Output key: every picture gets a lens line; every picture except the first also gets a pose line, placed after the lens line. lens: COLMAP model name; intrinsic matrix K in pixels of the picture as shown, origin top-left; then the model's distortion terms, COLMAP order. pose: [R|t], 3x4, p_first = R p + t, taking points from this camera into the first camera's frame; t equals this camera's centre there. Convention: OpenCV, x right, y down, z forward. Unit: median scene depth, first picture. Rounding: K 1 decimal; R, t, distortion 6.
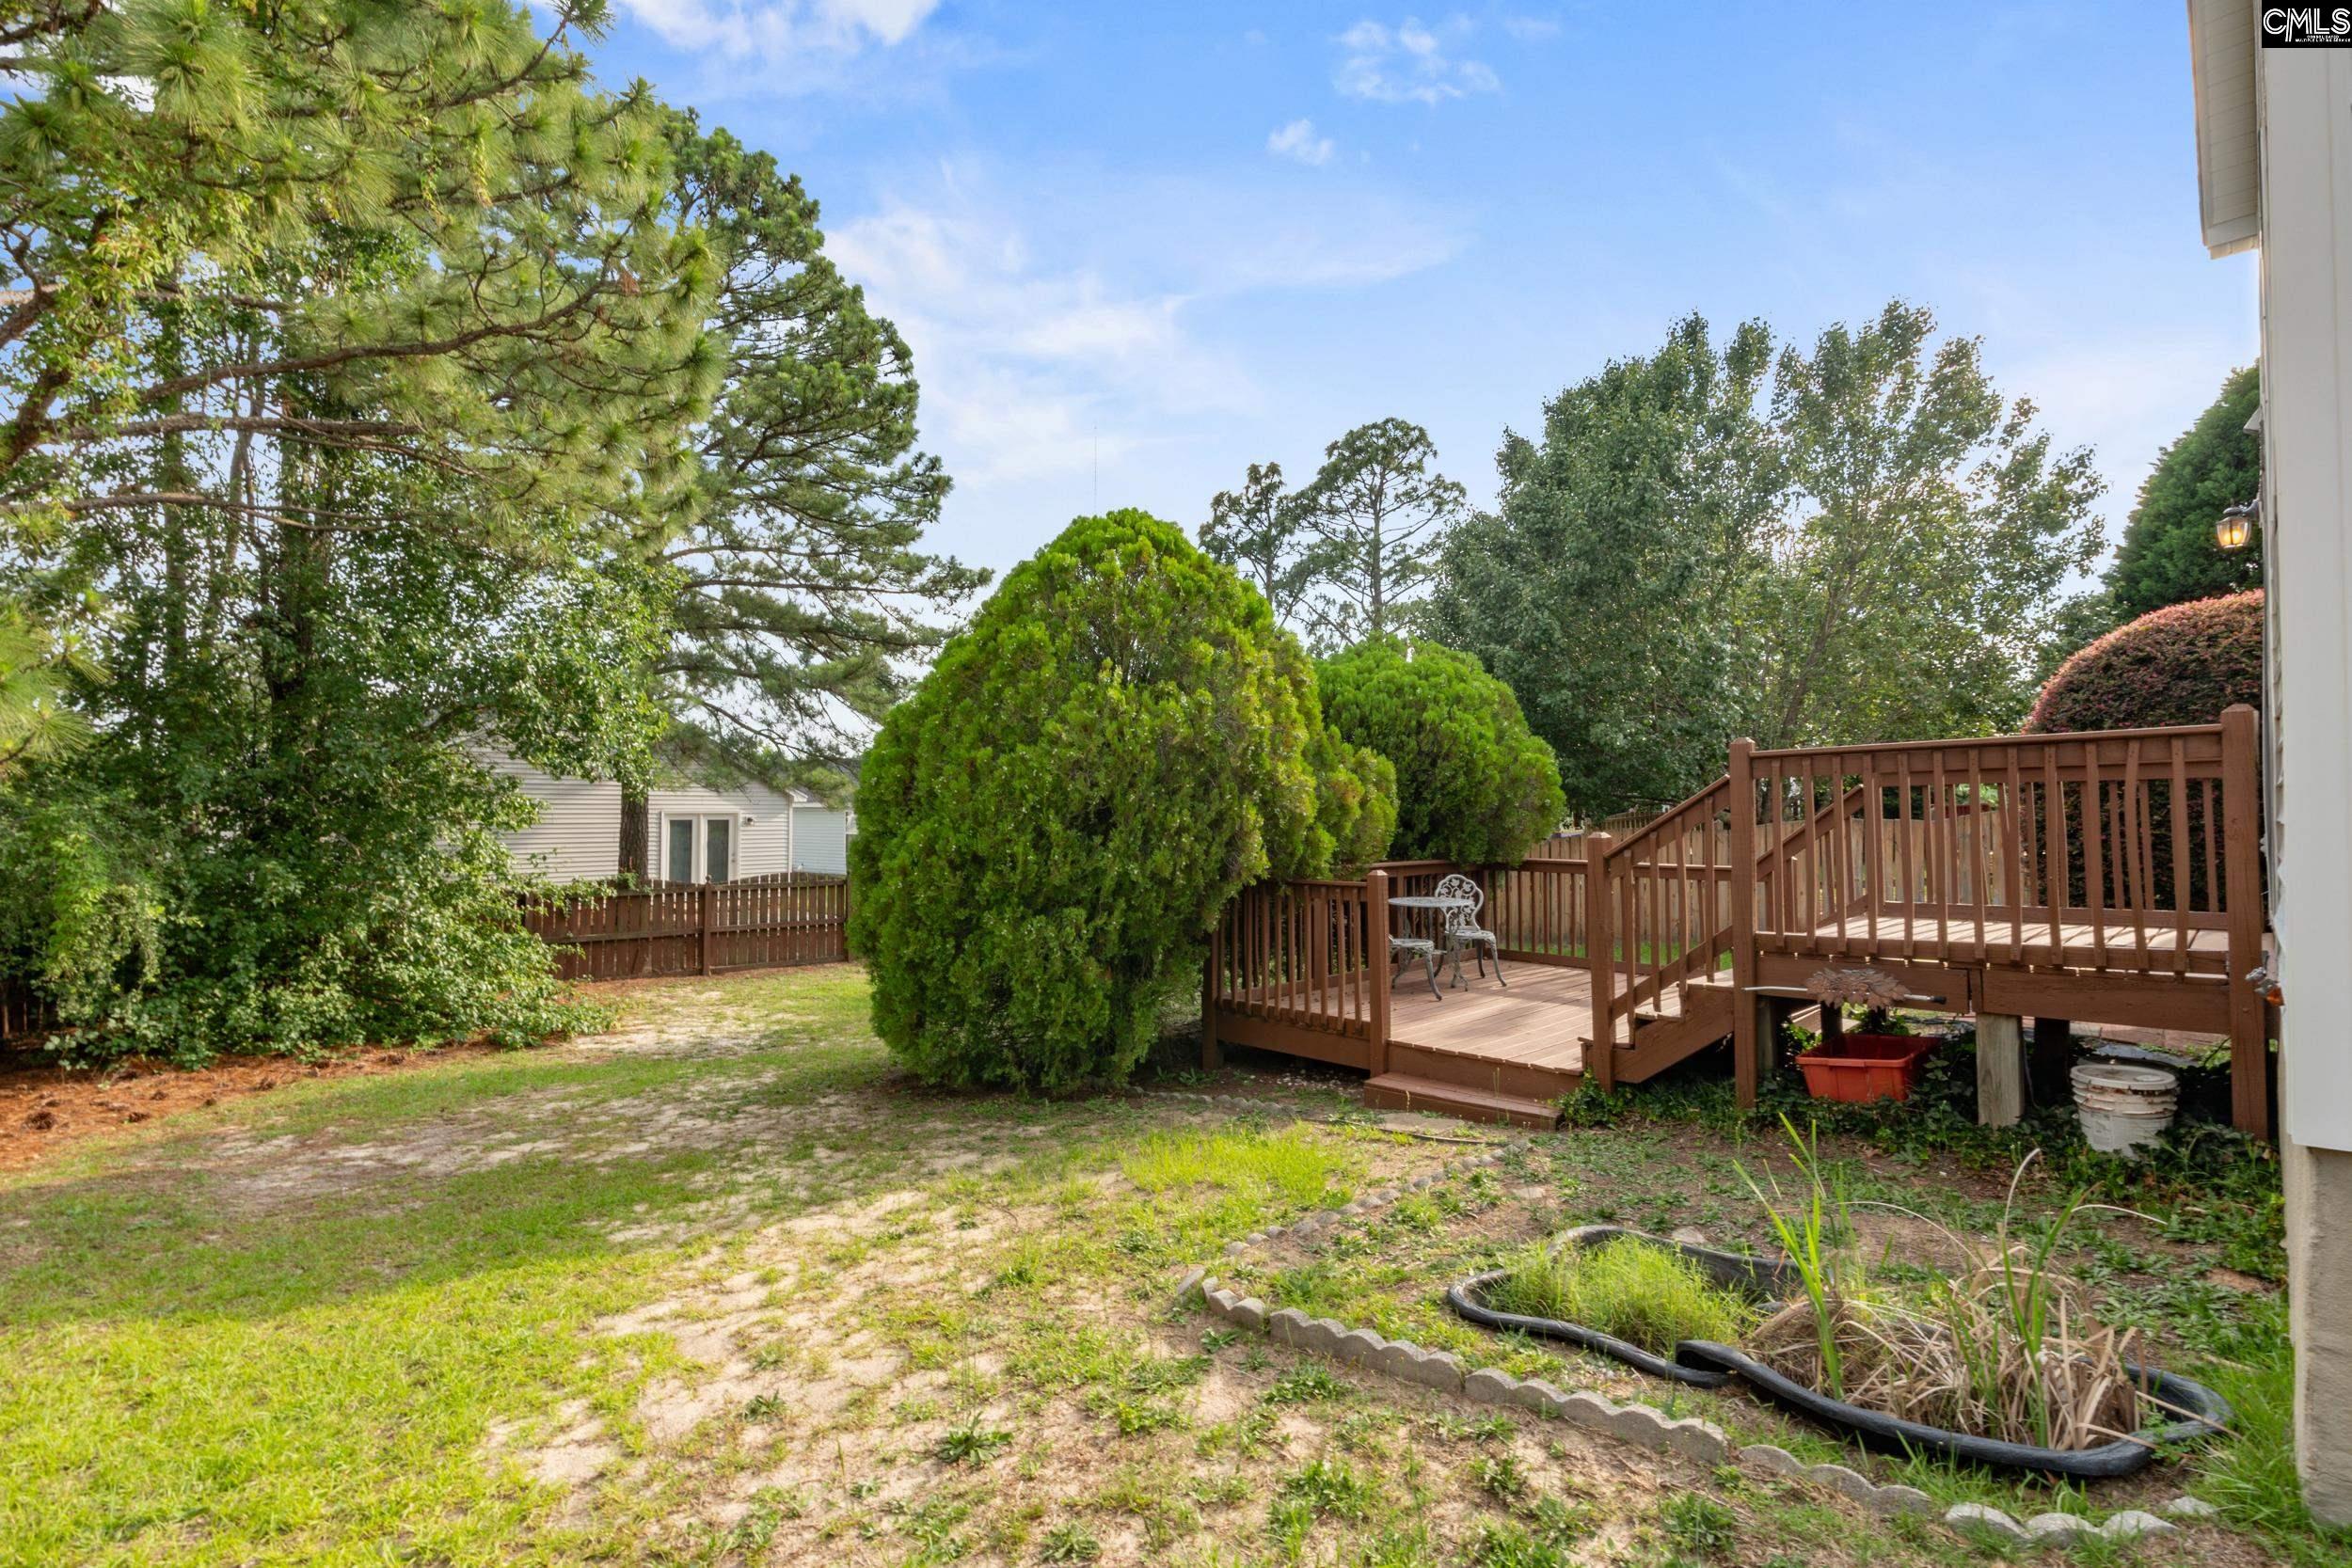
lens RADIAL K [[1091.4, 0, 1172.4], [0, 1091.4, 781.8], [0, 0, 1]] dist [-0.007247, 0.001730]
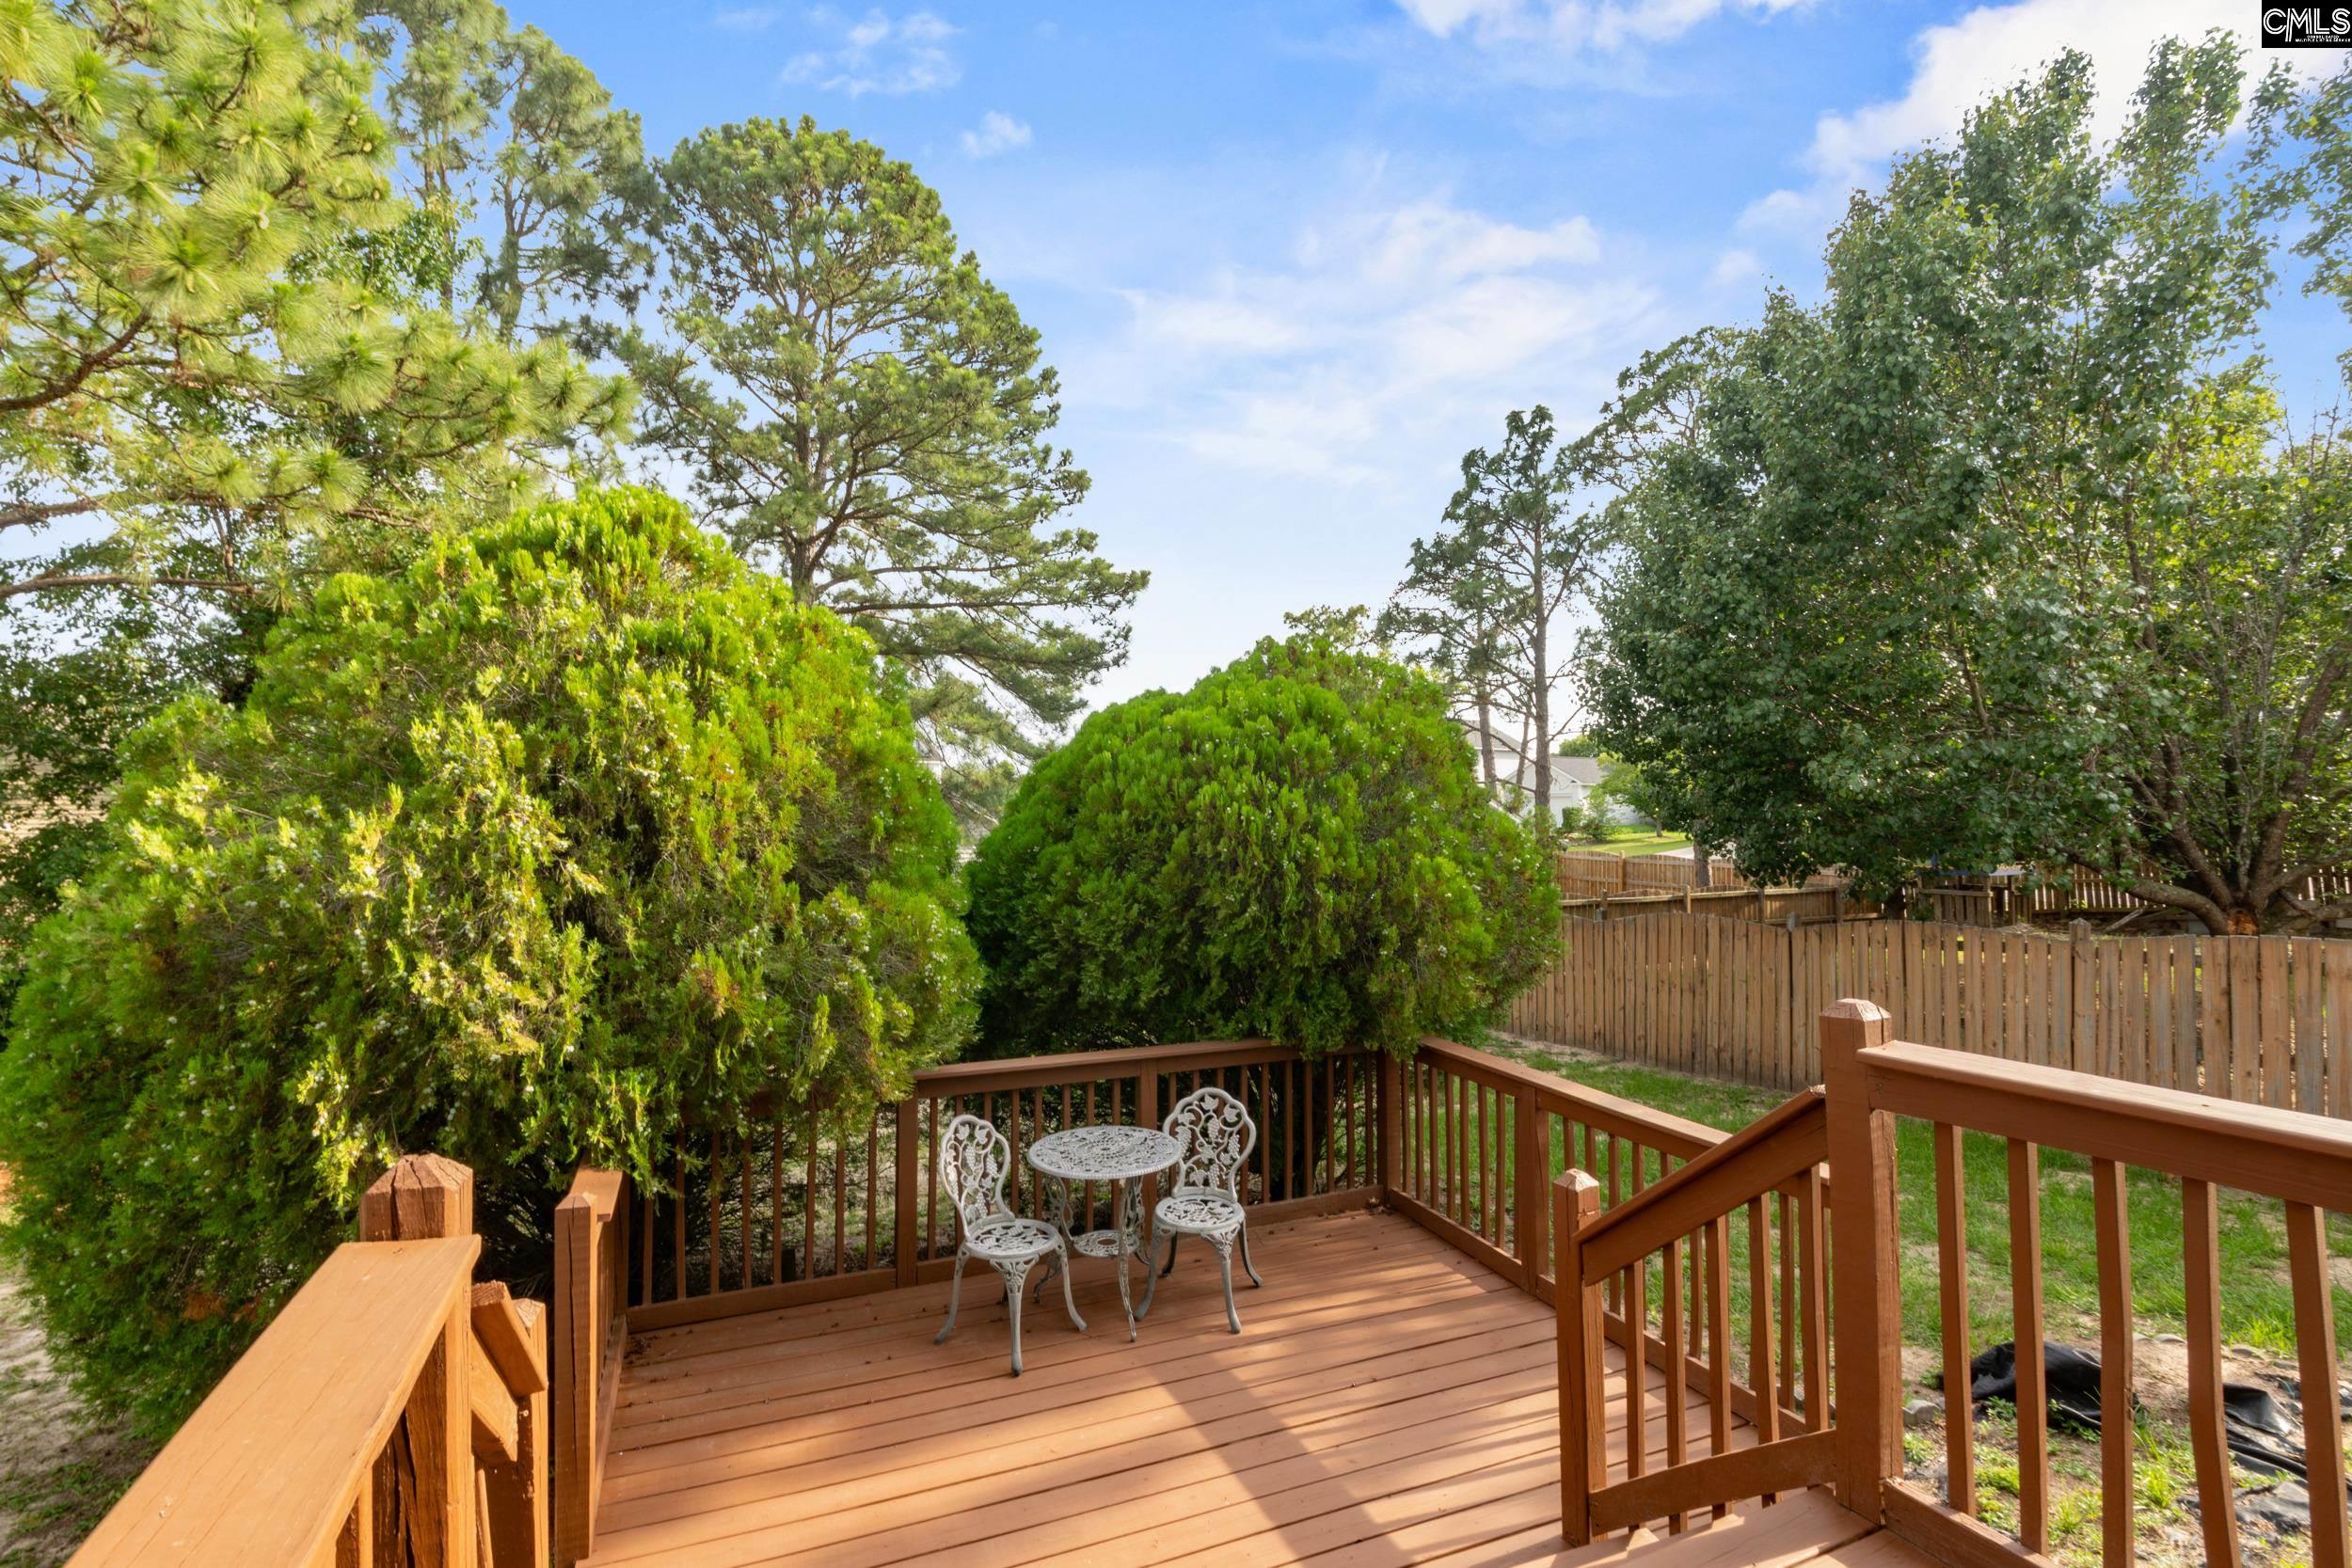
lens RADIAL K [[1091.4, 0, 1176.7], [0, 1091.4, 777.3], [0, 0, 1]] dist [-0.007247, 0.001730]
pose [[0.927505, -0.011686, -0.373629, 0.140677], [0.012469, 0.999922, -0.000321, -0.022002], [0.373603, -0.004361, 0.927578, 0.153486]]
